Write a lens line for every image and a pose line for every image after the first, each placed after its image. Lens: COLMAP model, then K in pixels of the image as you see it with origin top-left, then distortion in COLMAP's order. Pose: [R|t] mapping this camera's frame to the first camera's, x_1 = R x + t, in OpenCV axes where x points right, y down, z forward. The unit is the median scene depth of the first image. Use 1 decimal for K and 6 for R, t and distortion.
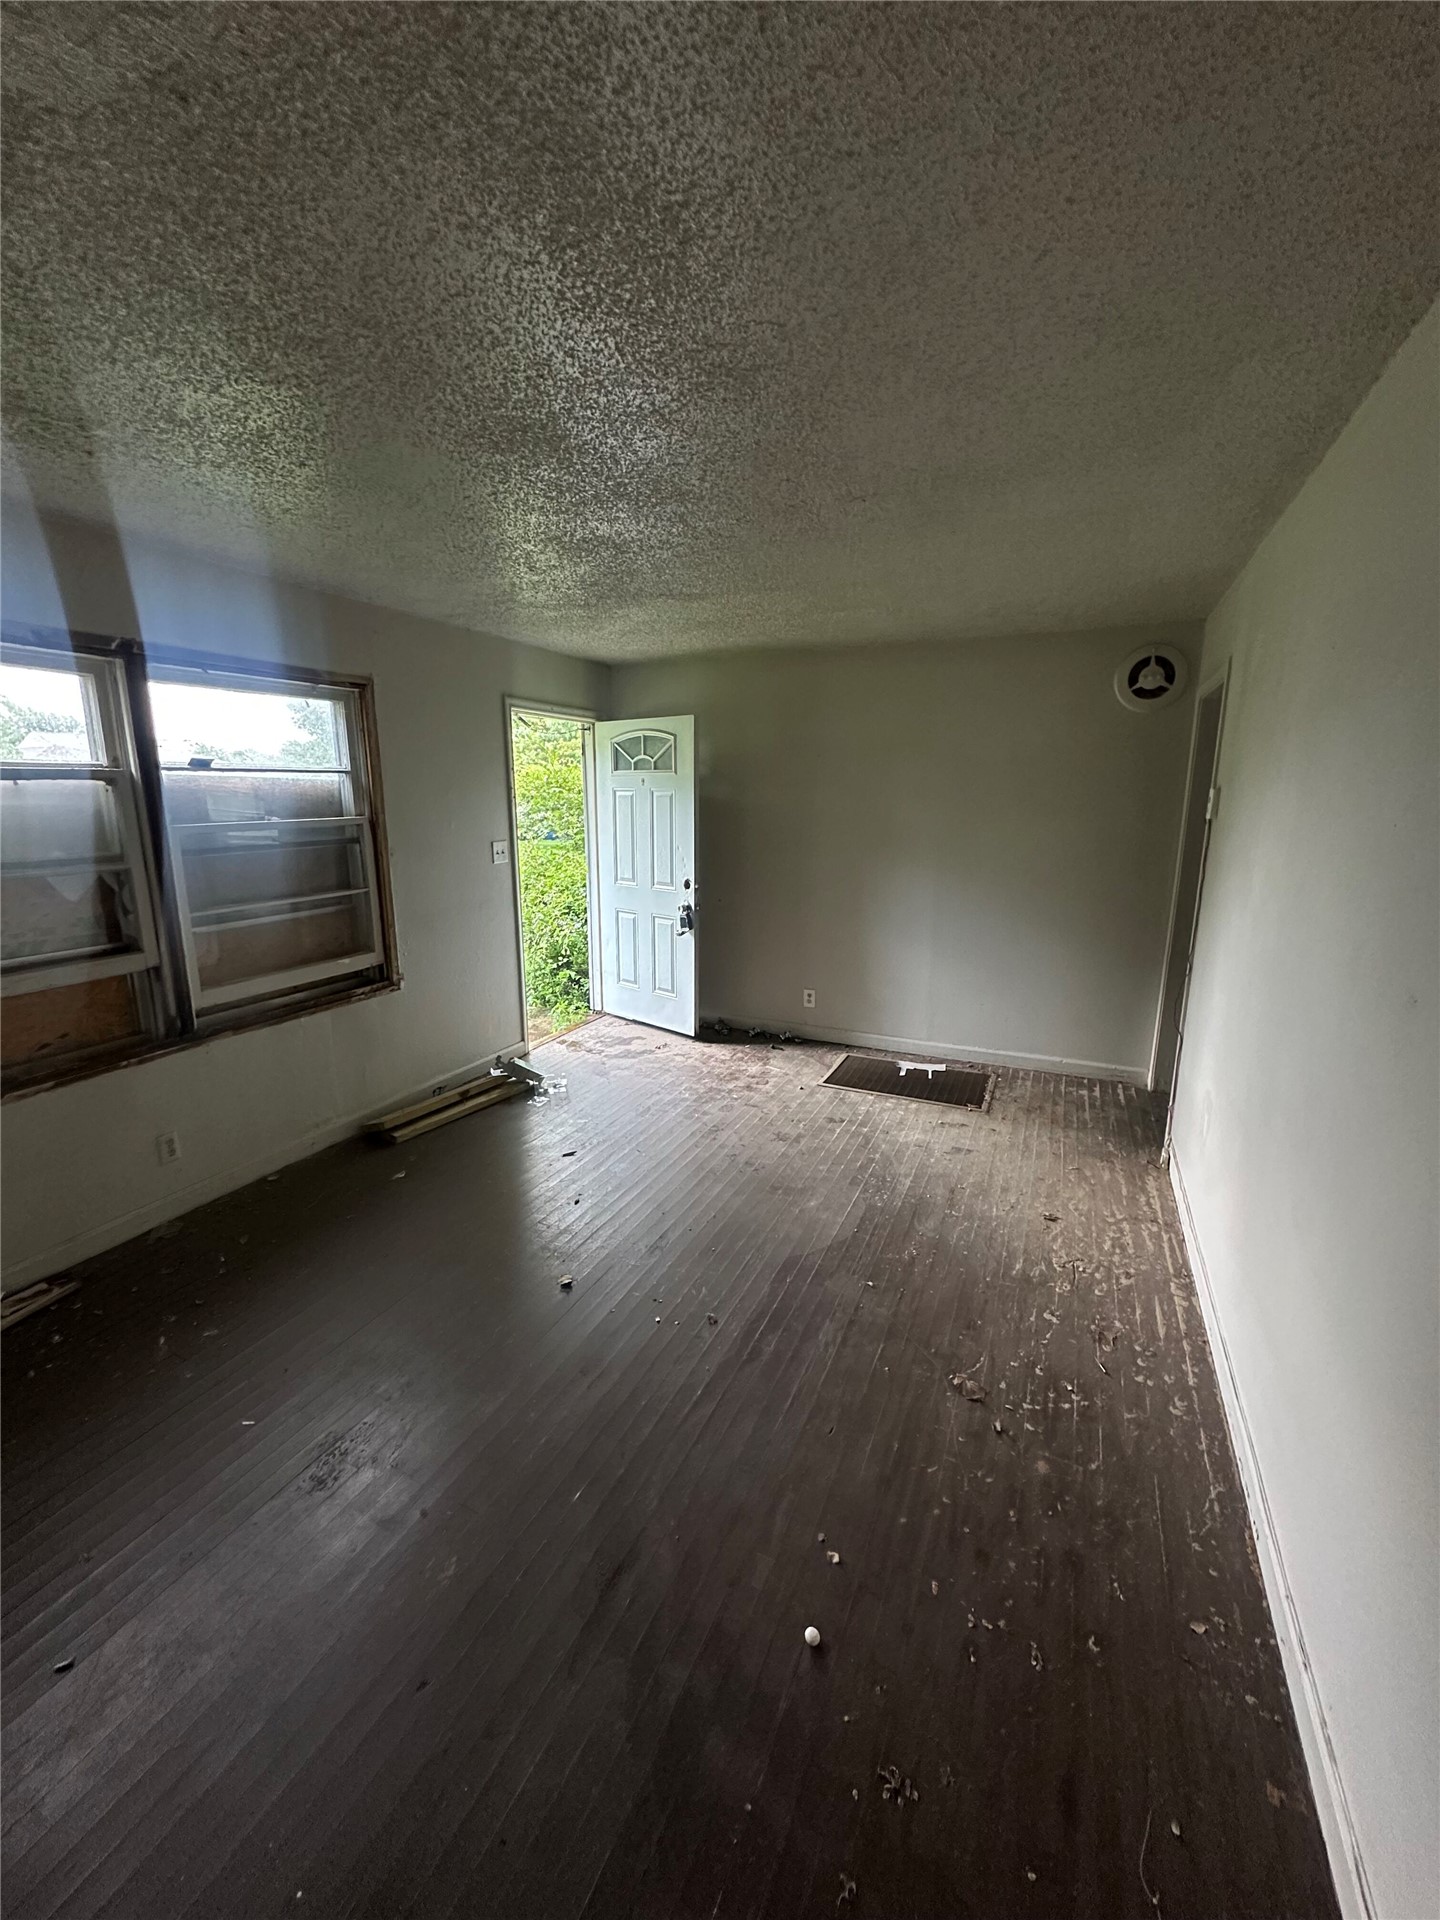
lens RADIAL K [[769.4, 0, 718.3], [0, 769.4, 955.9], [0, 0, 1]] dist [0.001485, -0.000169]
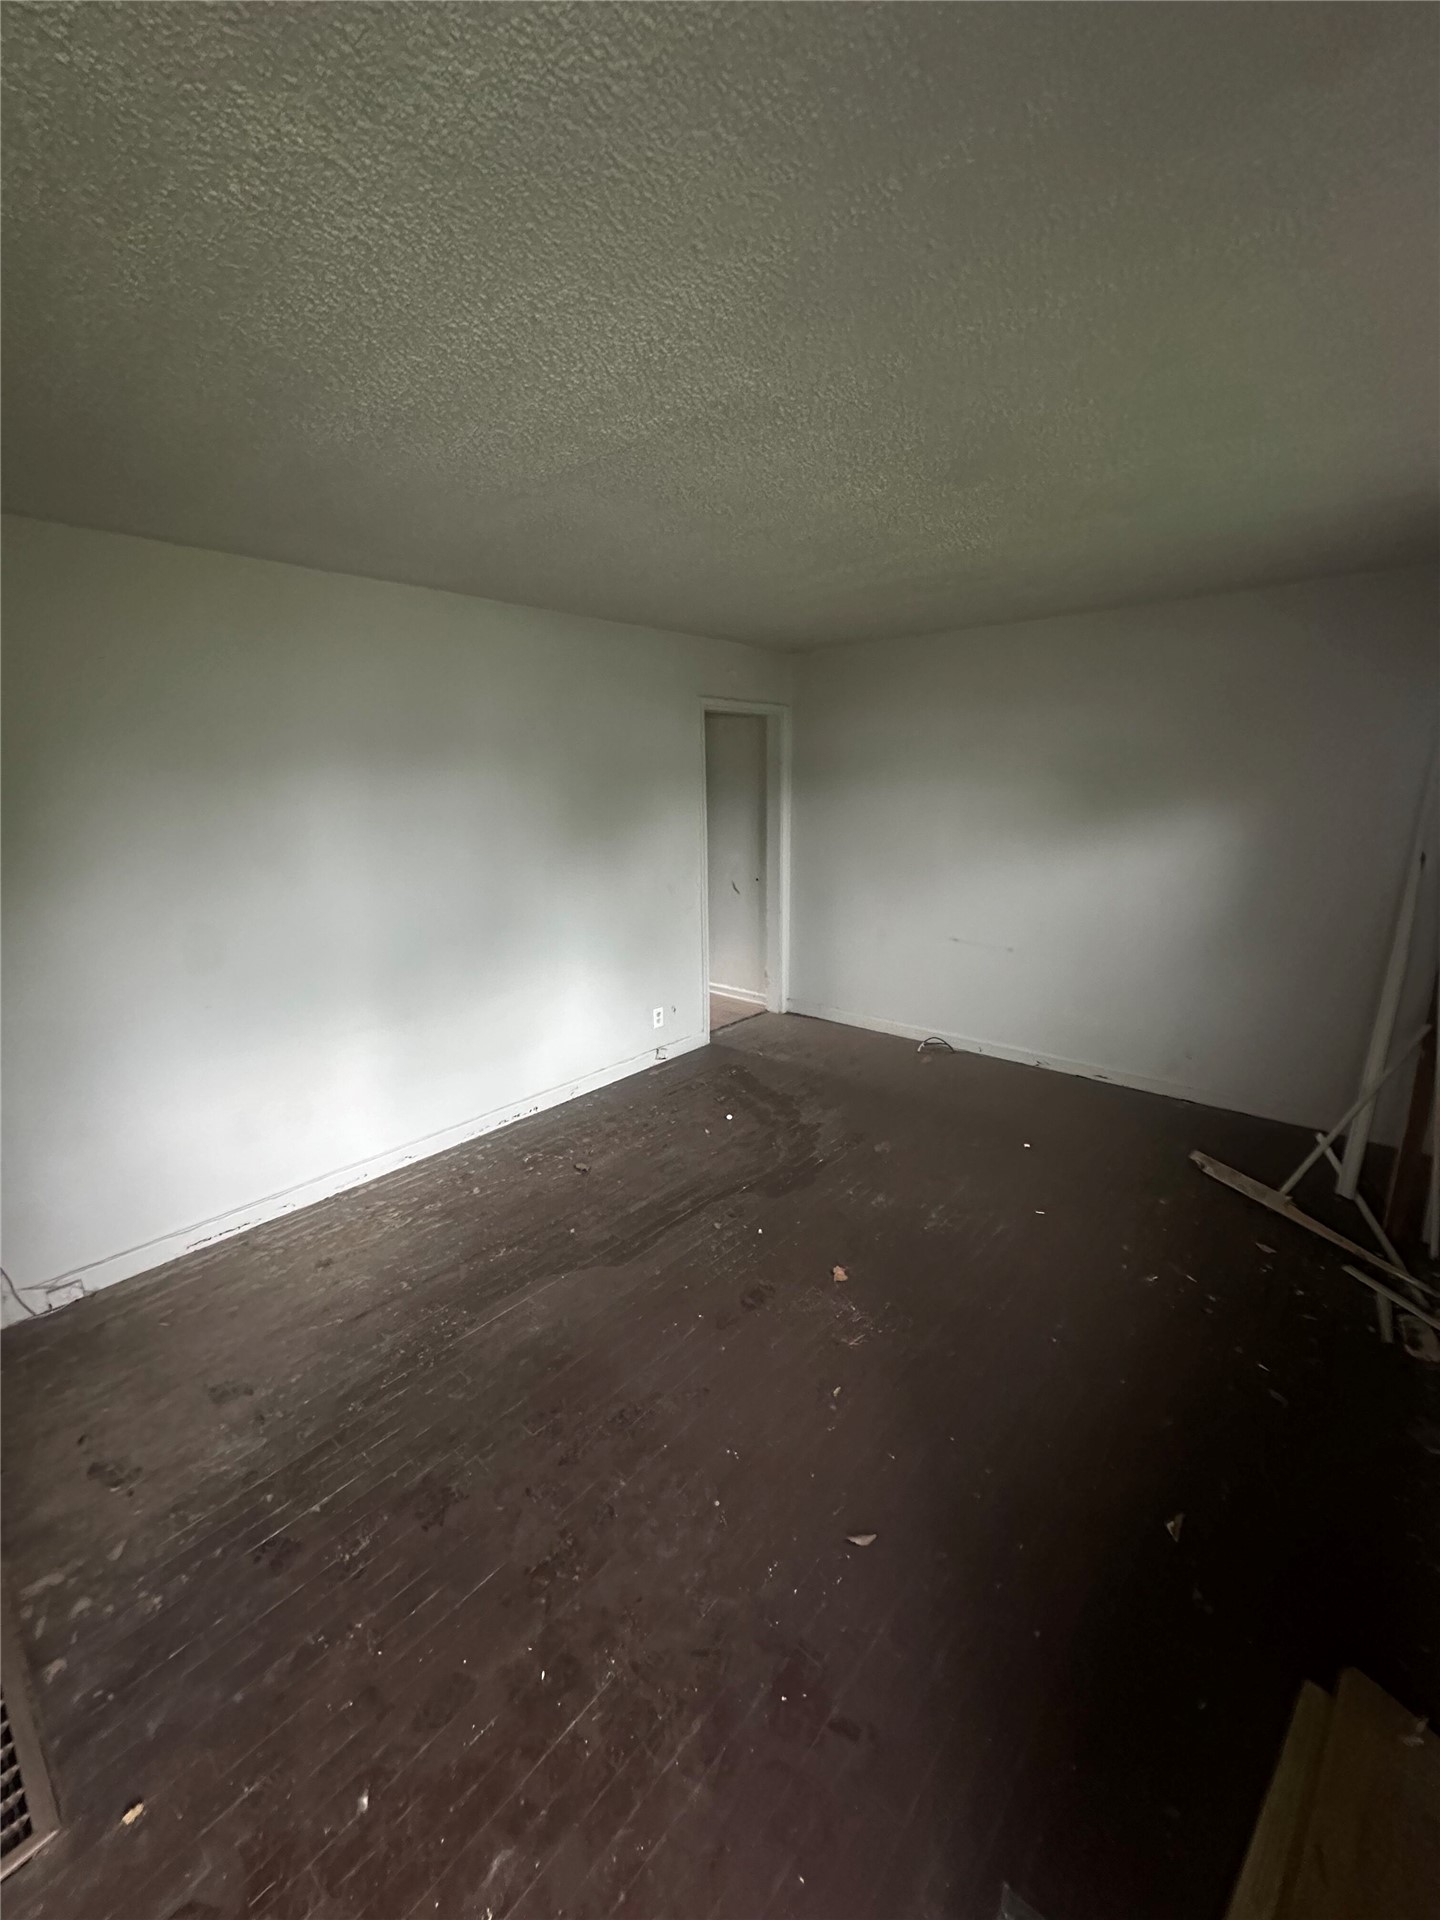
lens RADIAL K [[769.4, 0, 716.0], [0, 769.4, 955.9], [0, 0, 1]] dist [0.001485, -0.000169]
pose [[-0.960207, -0.045036, 0.275635, -0.214402], [0.077547, 0.905116, 0.418032, -0.285719], [-0.268308, 0.422772, -0.865607, 1.239862]]
